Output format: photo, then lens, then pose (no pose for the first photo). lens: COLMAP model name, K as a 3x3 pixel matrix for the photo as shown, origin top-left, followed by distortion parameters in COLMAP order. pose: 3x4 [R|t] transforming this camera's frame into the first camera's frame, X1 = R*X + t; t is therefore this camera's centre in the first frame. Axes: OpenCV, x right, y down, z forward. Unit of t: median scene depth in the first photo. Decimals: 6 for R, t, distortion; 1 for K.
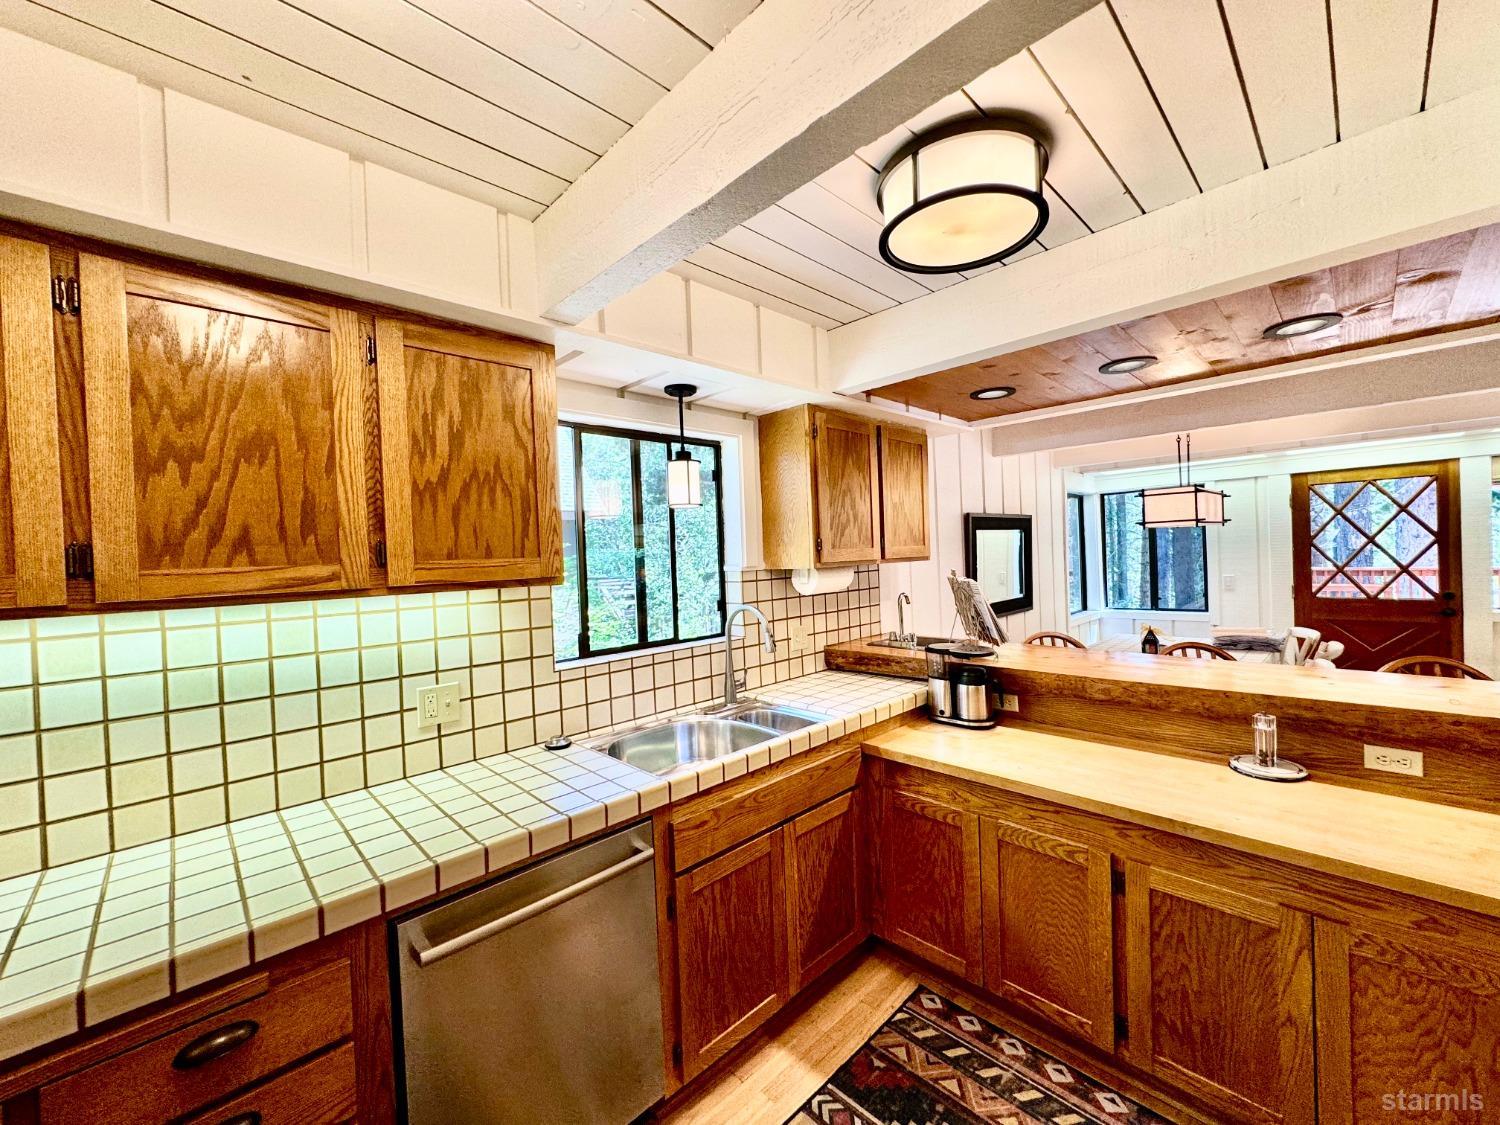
lens RADIAL K [[608.8, 0, 750.0], [0, 608.8, 562.5], [0, 0, 1]] dist [0.016793, -0.008447]
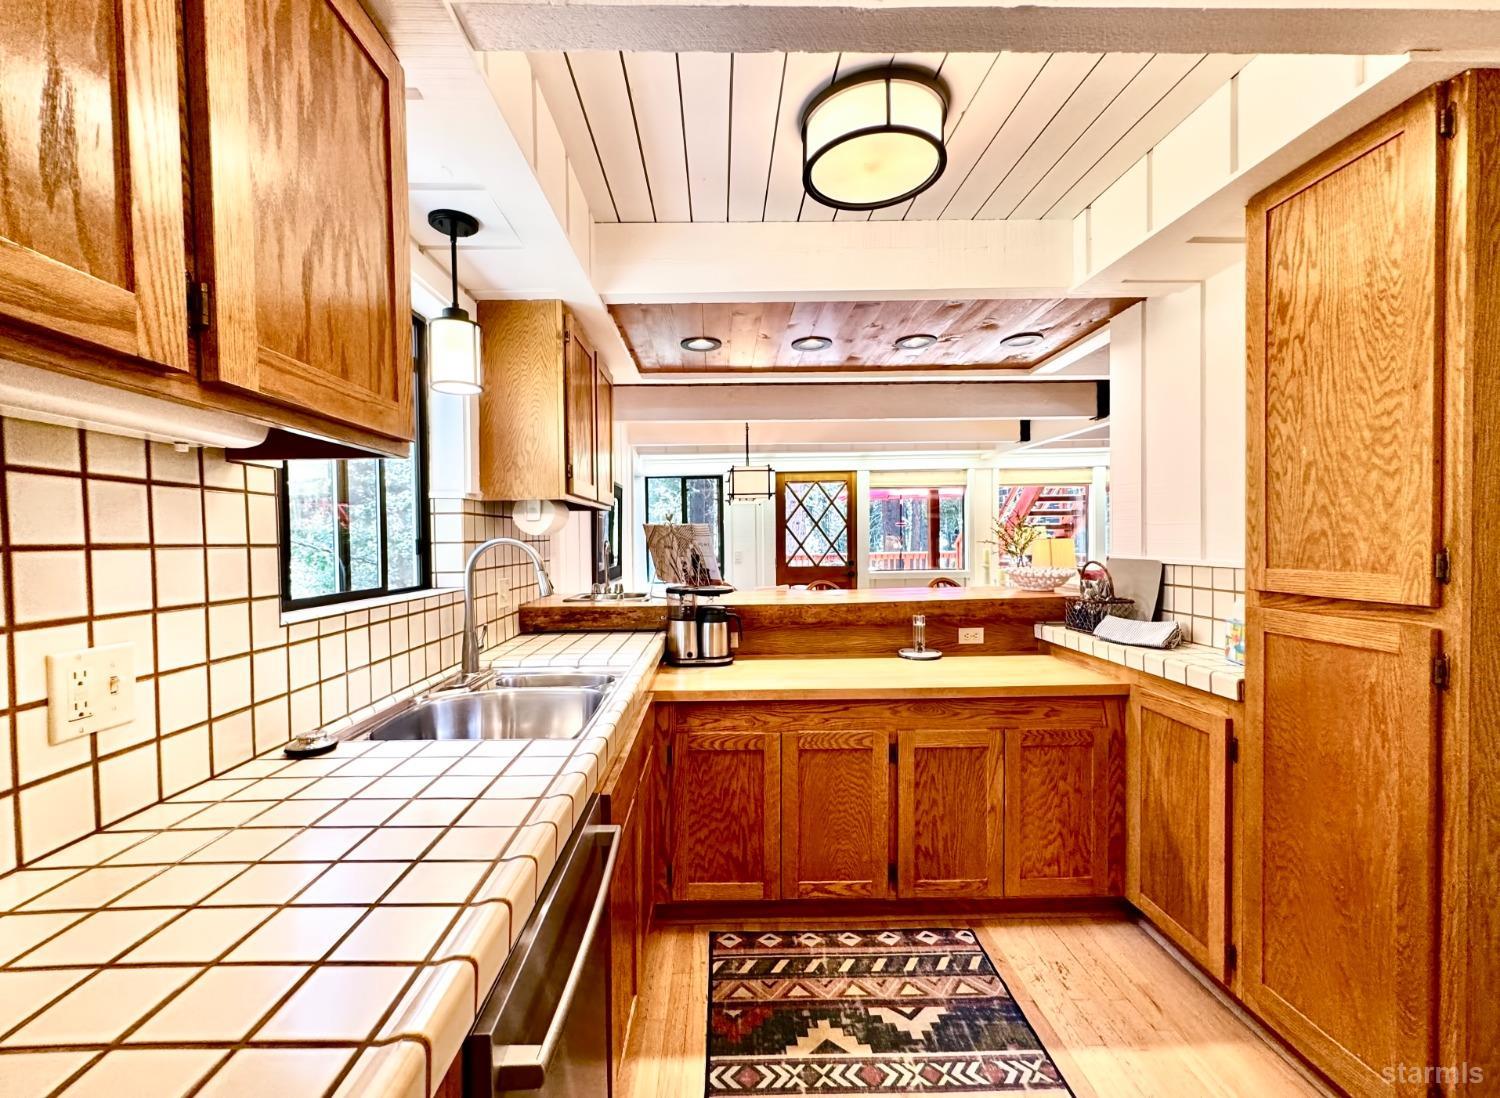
lens RADIAL K [[651.4, 0, 745.8], [0, 651.4, 537.0], [0, 0, 1]] dist [-0.026111, 0.000156]
pose [[0.681481, 0.025132, 0.731404, -0.488092], [0.003843, 0.999274, -0.037917, 0.126981], [-0.731825, 0.028650, 0.680890, 0.291180]]
